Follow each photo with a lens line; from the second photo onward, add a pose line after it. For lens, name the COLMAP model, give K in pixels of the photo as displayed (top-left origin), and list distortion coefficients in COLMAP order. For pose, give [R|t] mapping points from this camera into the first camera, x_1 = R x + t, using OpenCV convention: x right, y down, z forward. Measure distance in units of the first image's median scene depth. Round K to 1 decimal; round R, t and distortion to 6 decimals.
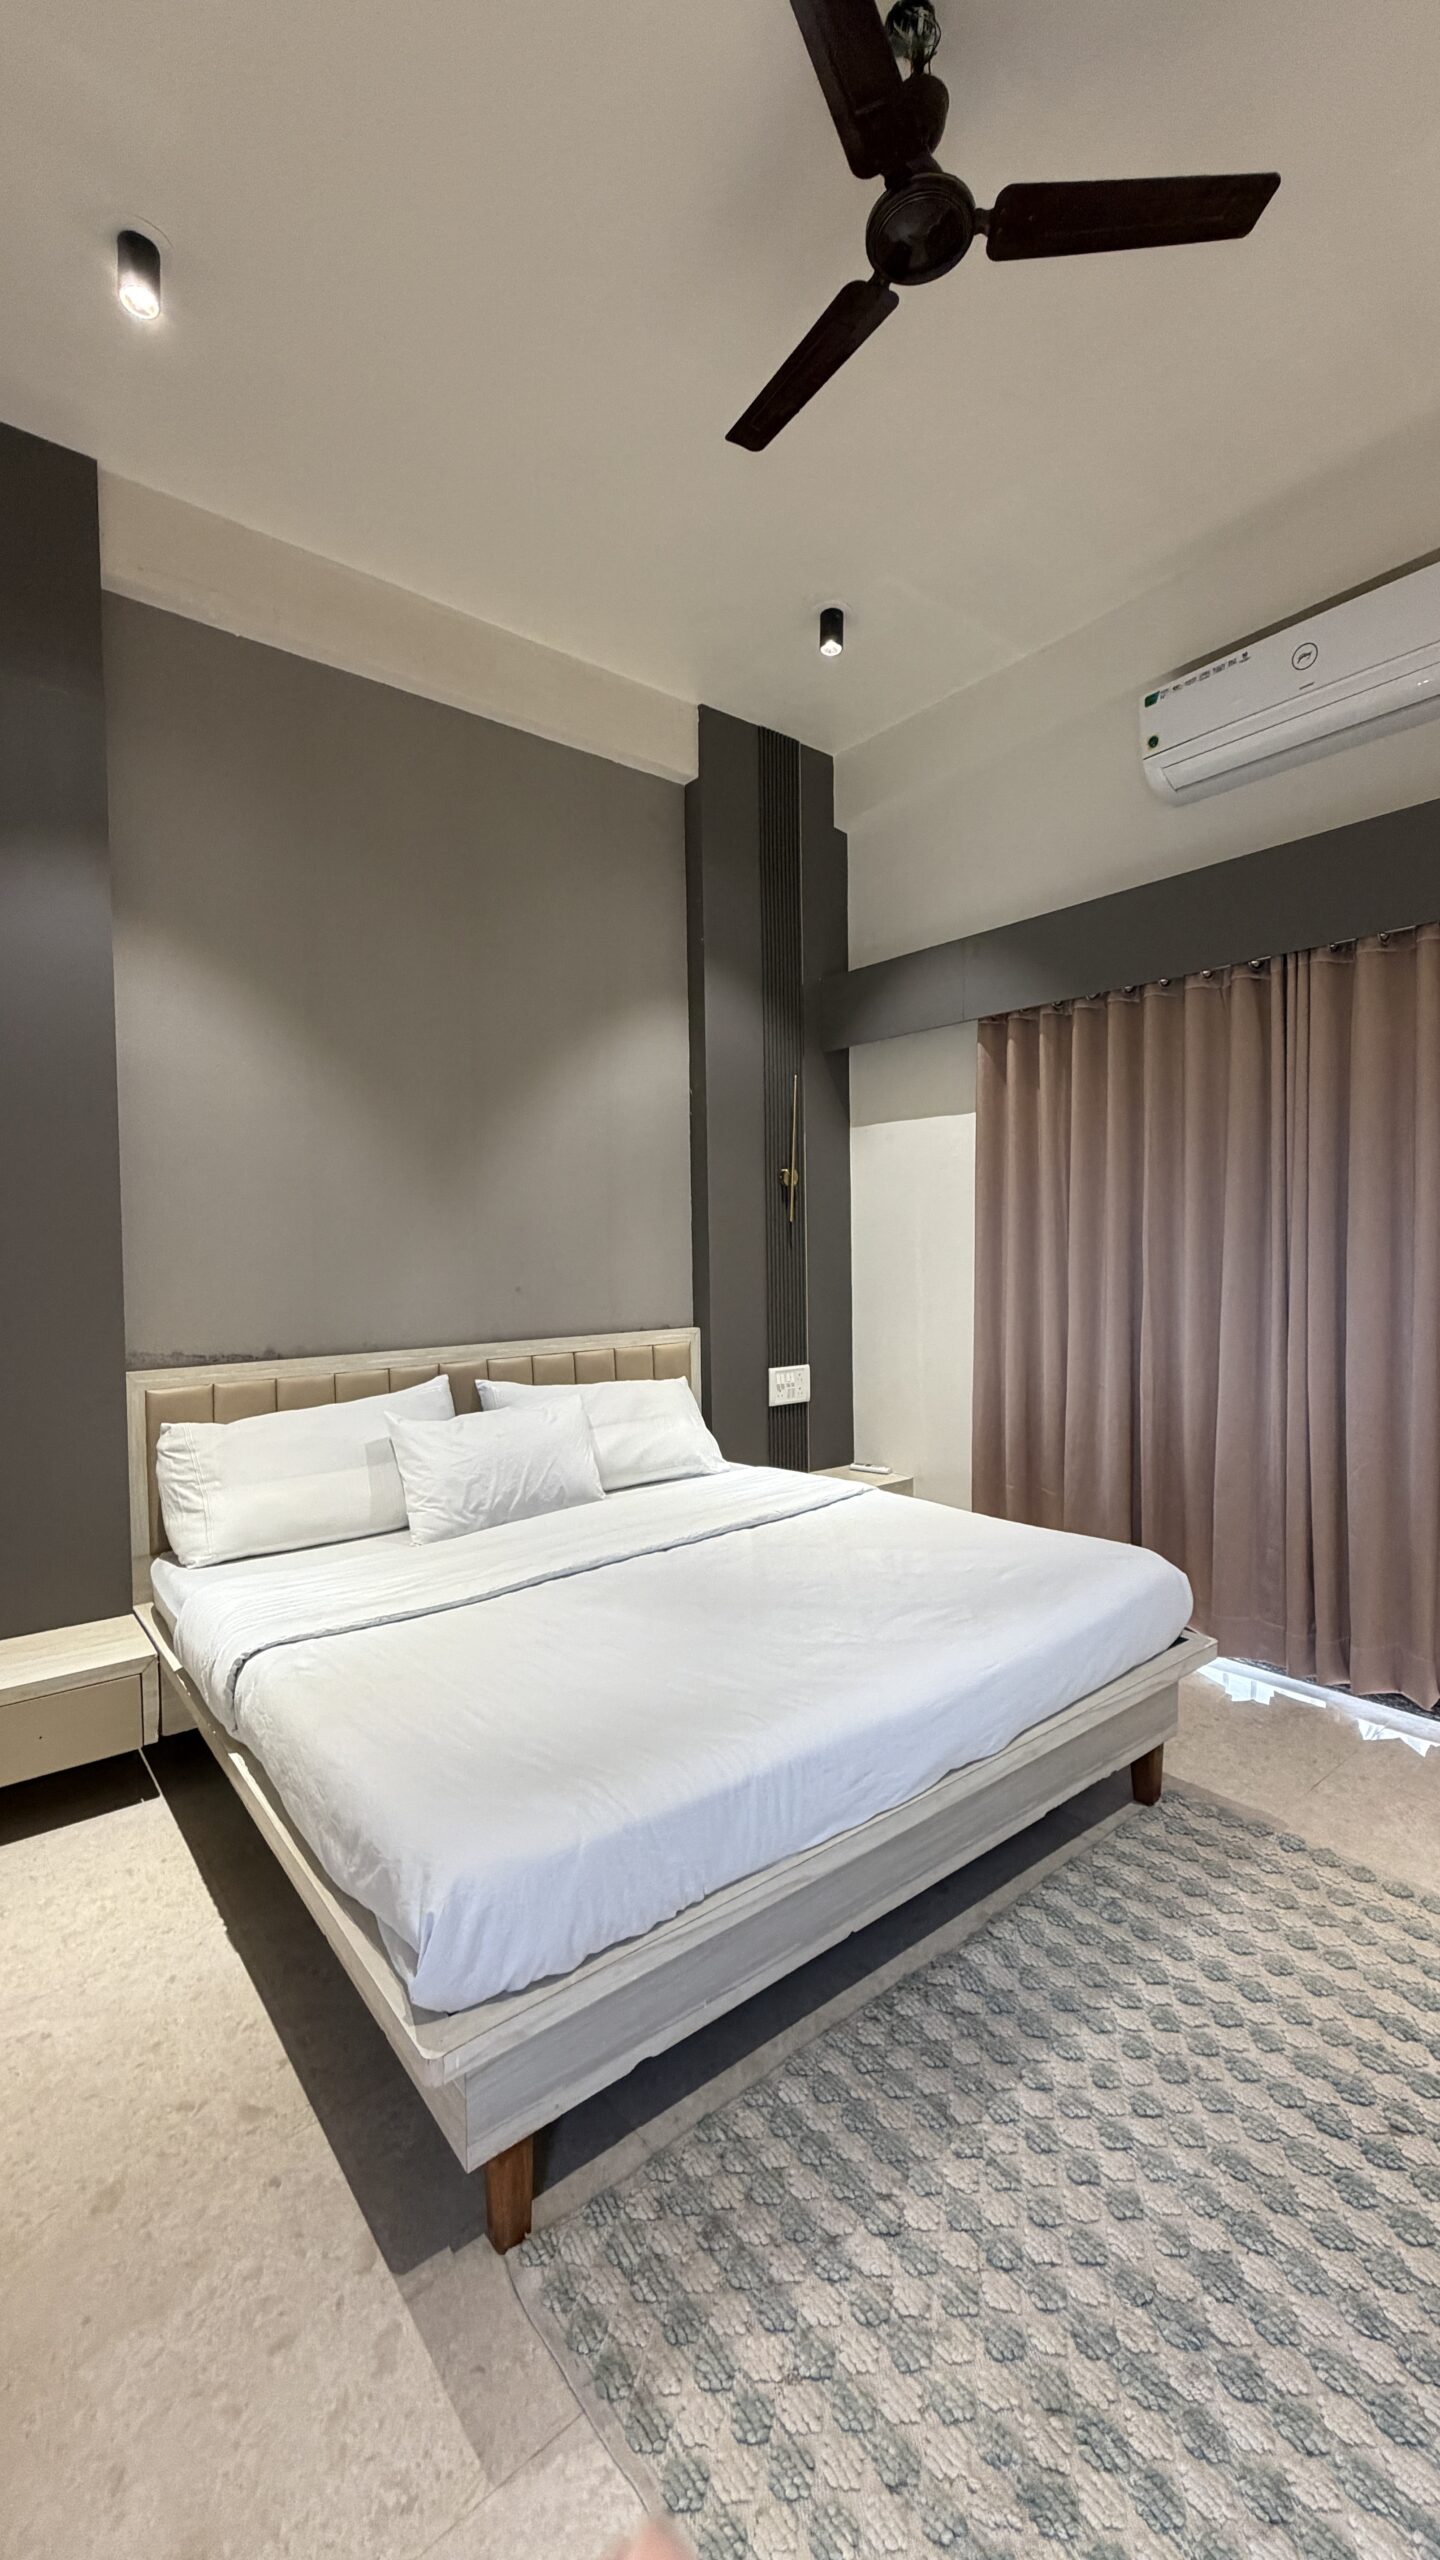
lens RADIAL K [[1019.8, 0, 720.0], [0, 1019.8, 1280.0], [0, 0, 1]] dist [0.000878, 0.000089]
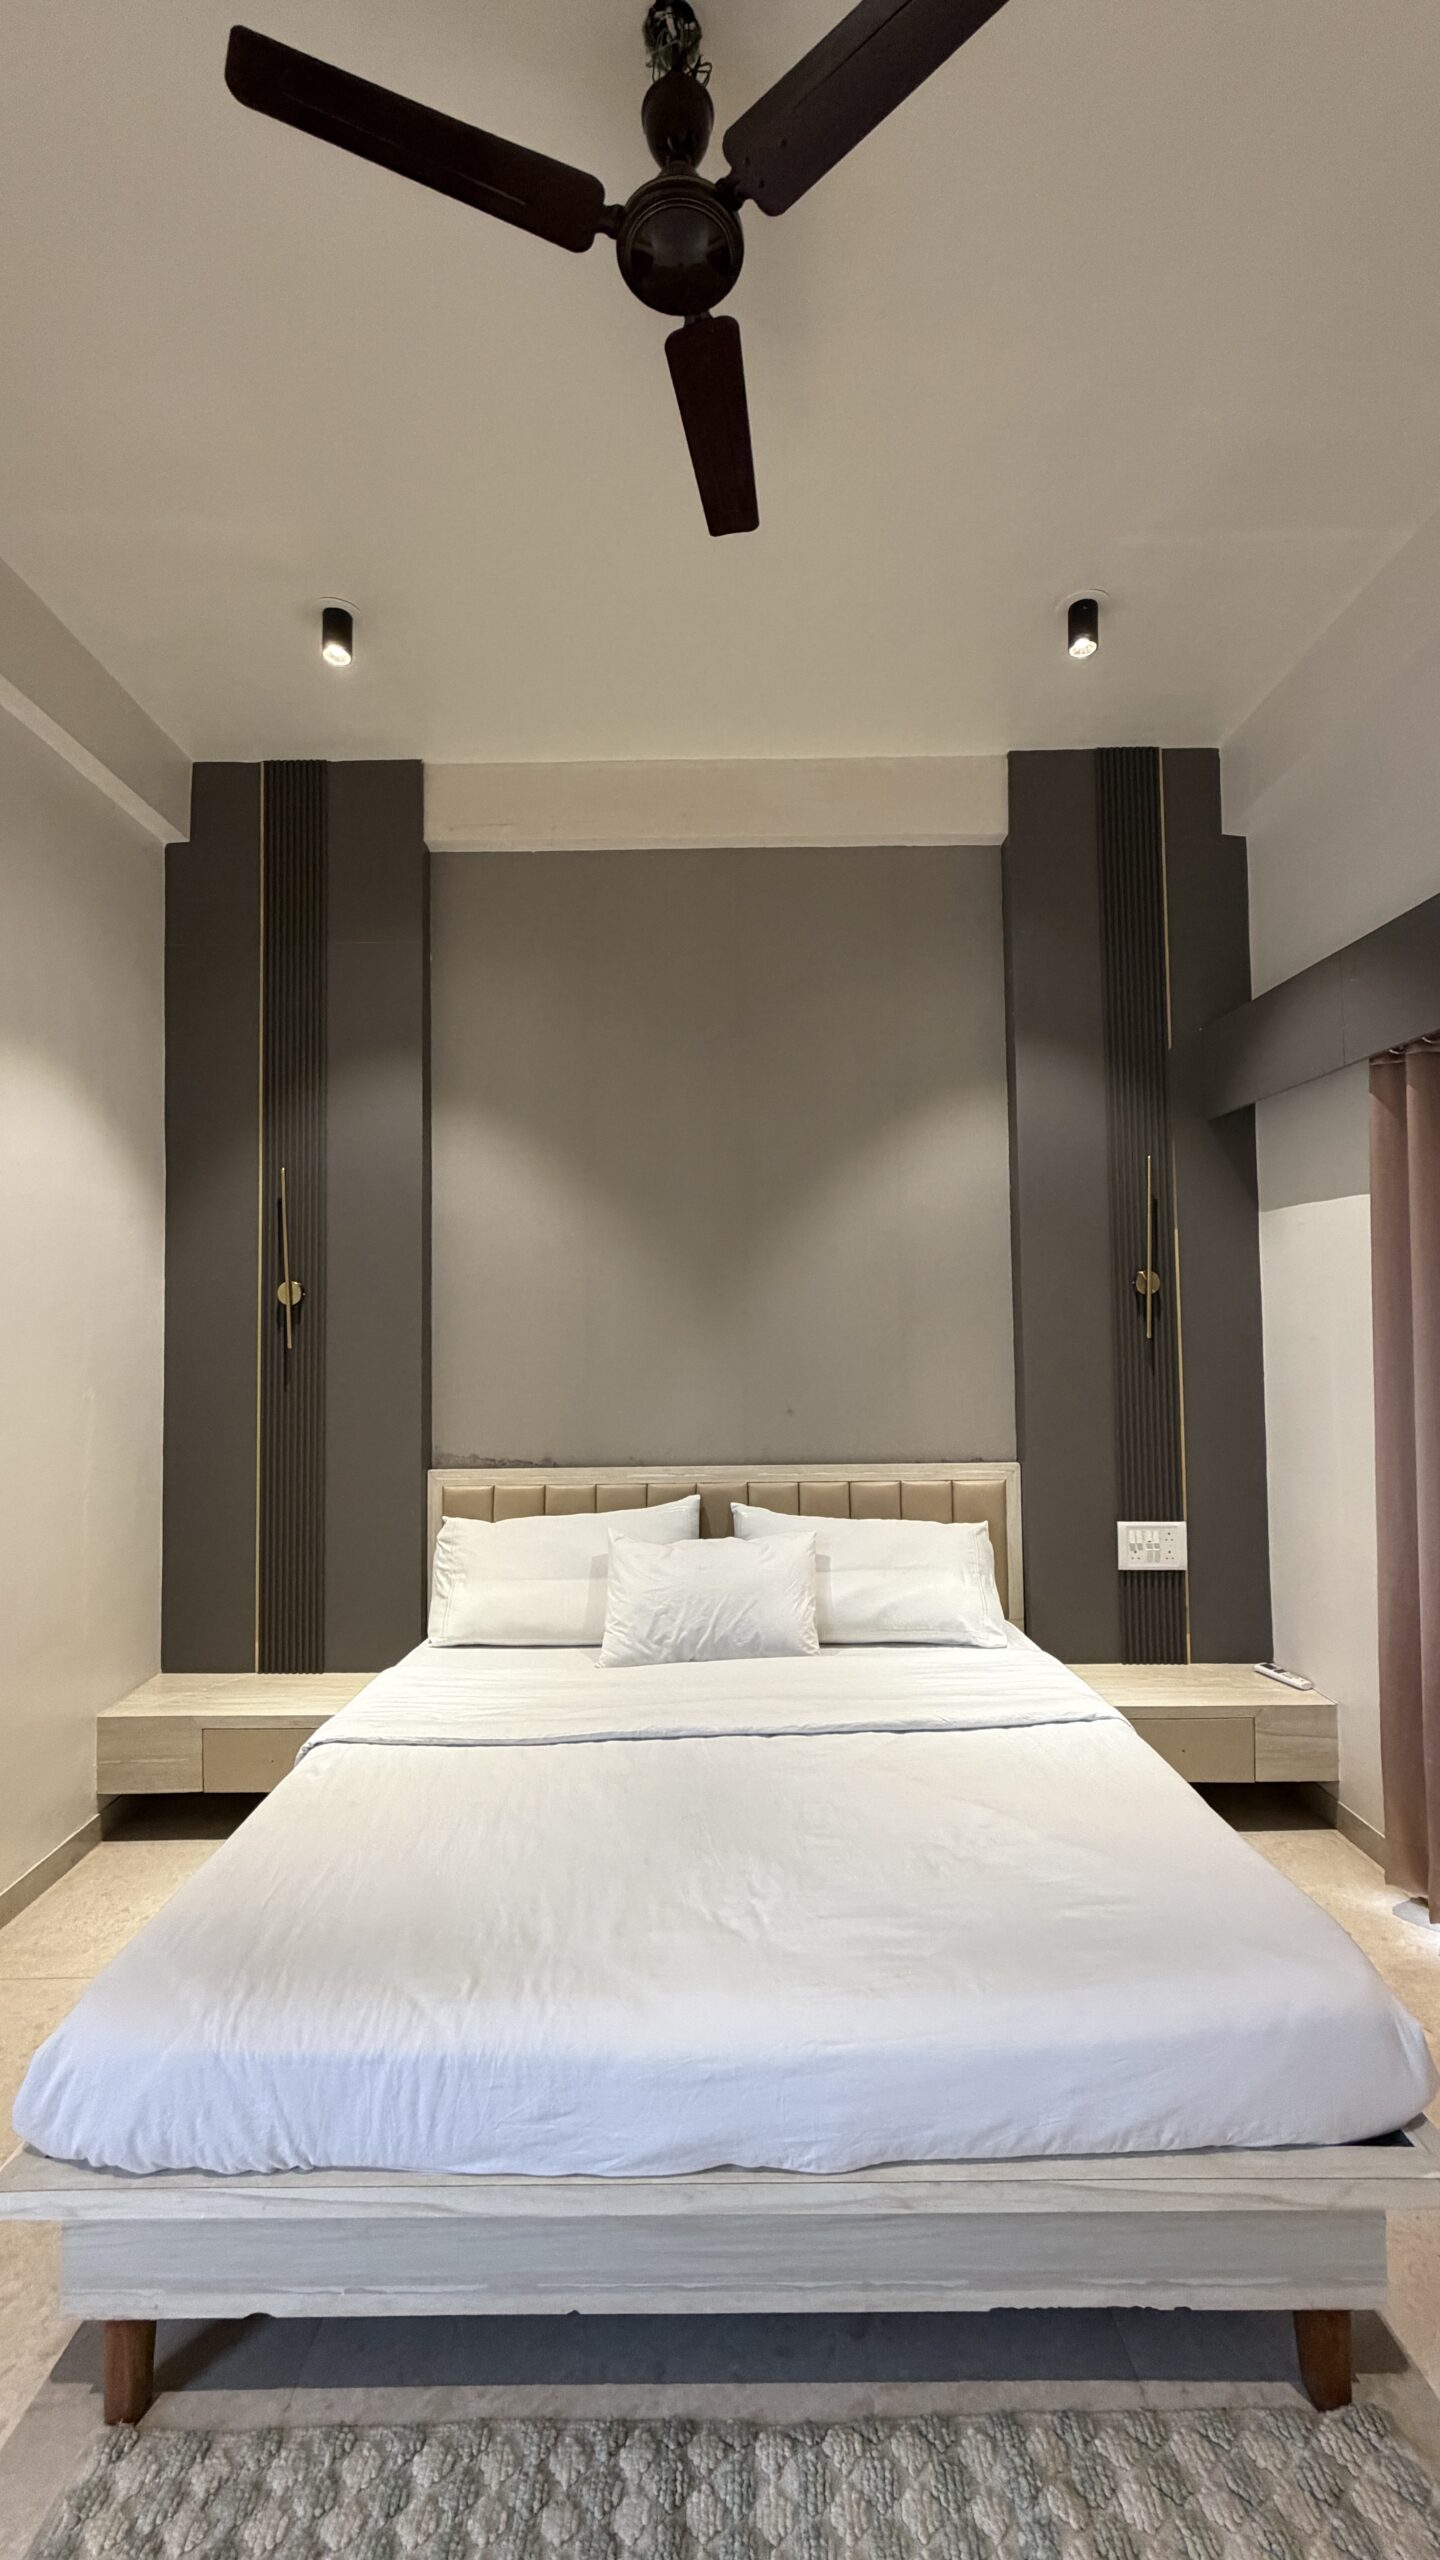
lens RADIAL K [[1019.8, 0, 720.0], [0, 1019.8, 1280.0], [0, 0, 1]] dist [0.000878, 0.000089]
pose [[0.778601, -0.017119, -0.627286, 0.436548], [-0.020657, 0.998387, -0.052888, -0.075909], [0.627180, 0.054136, 0.776991, 0.242008]]
